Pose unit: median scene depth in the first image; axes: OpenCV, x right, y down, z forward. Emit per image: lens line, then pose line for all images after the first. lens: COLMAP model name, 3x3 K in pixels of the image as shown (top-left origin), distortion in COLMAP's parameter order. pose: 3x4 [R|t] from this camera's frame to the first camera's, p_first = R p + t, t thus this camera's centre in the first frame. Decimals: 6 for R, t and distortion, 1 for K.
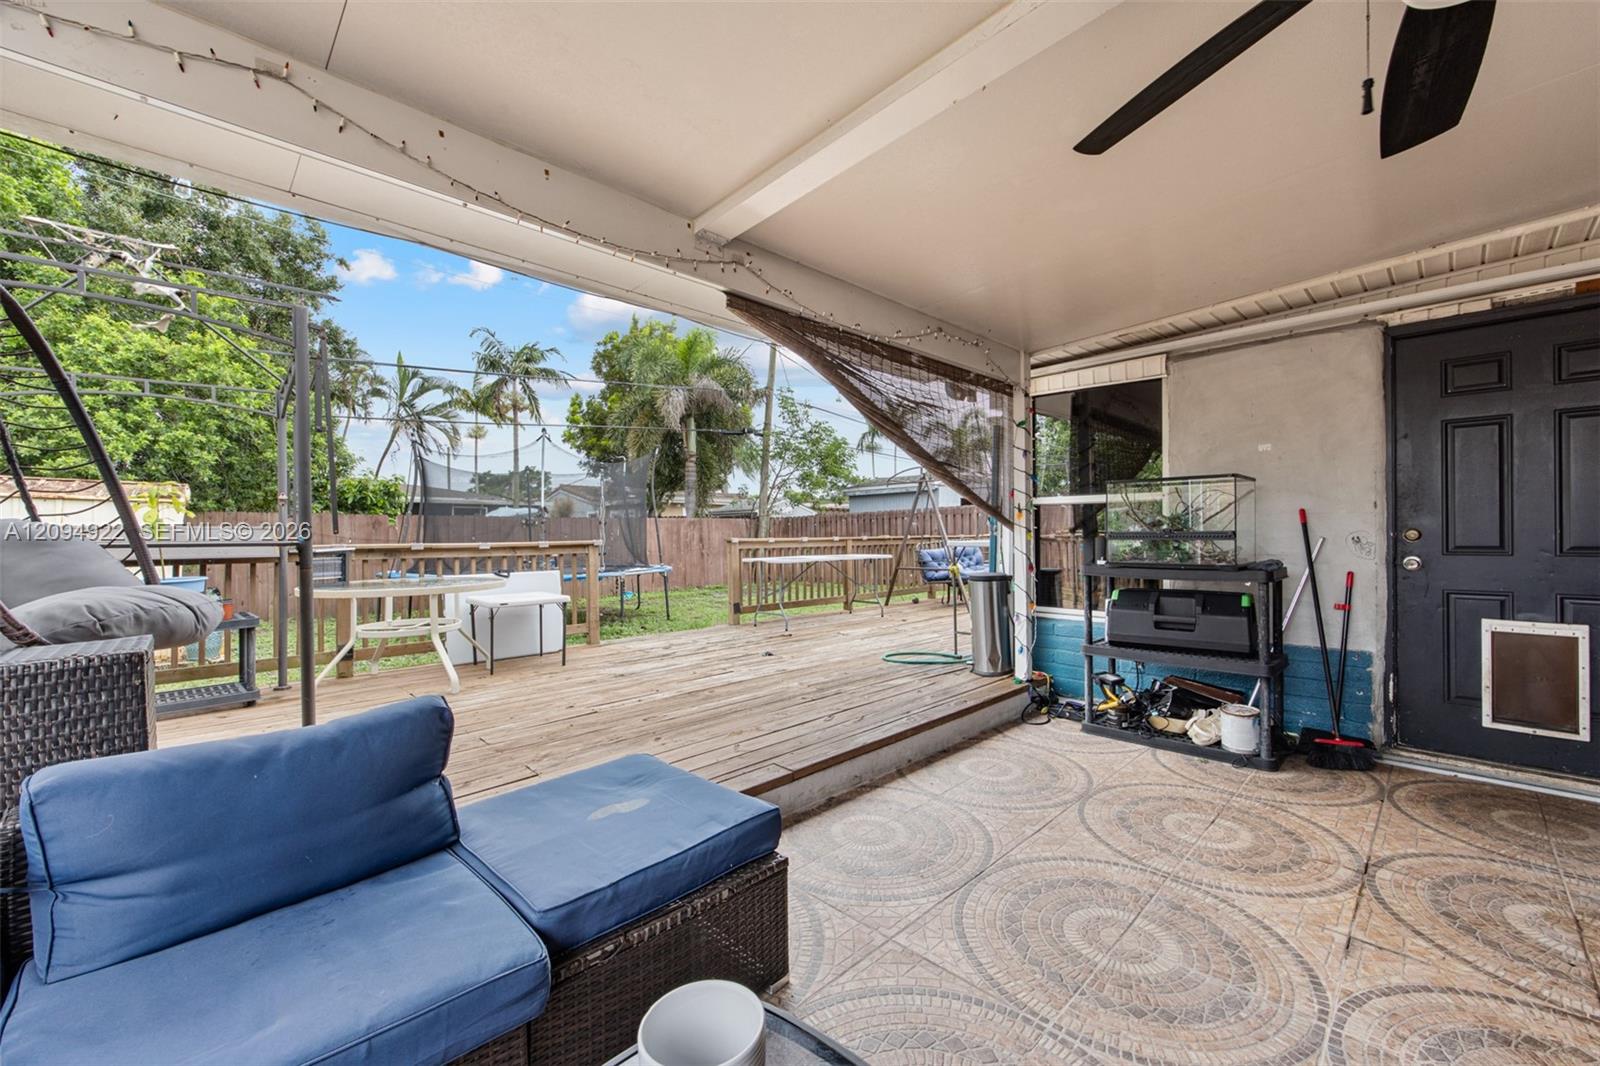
lens RADIAL K [[655.5, 0, 800.0], [0, 655.5, 533.0], [0, 0, 1]] dist [0.000468, 0.000063]
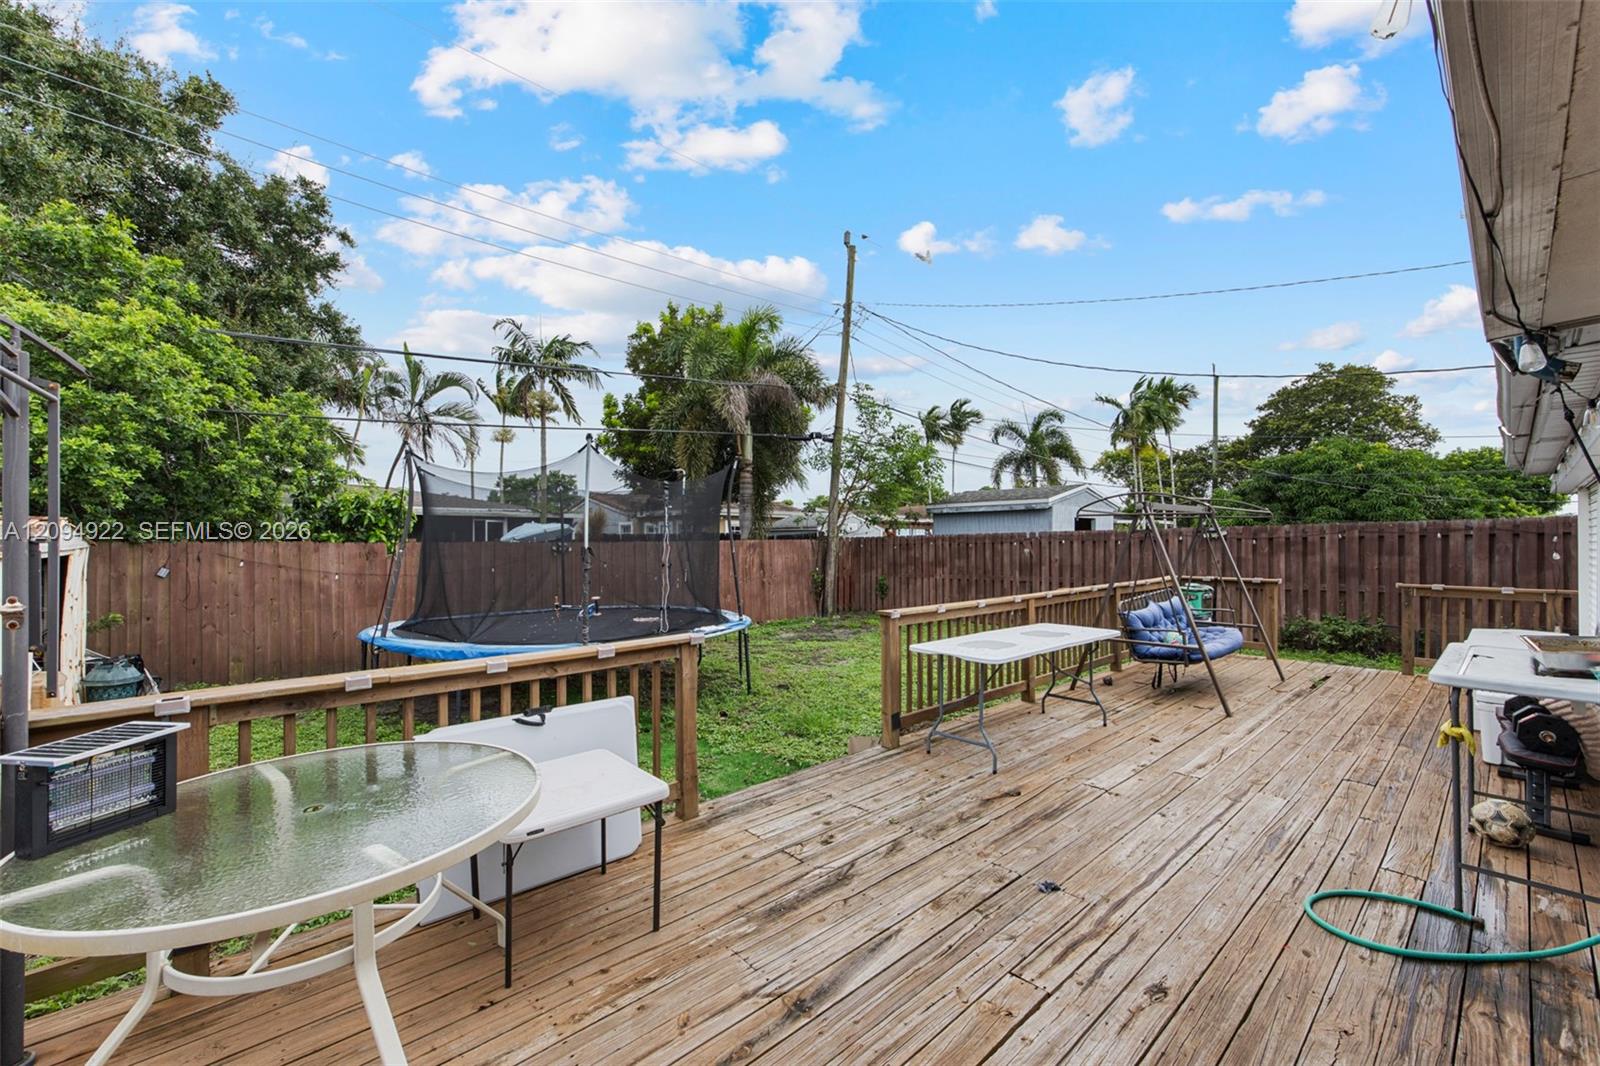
lens RADIAL K [[665.0, 0, 800.0], [0, 665.0, 533.0], [0, 0, 1]] dist [-0.000652, -0.000100]
pose [[0.999296, 0.006472, -0.036948, -0.069402], [-0.006725, 0.999955, -0.006729, -0.025695], [0.036903, 0.006972, 0.999295, 0.150684]]
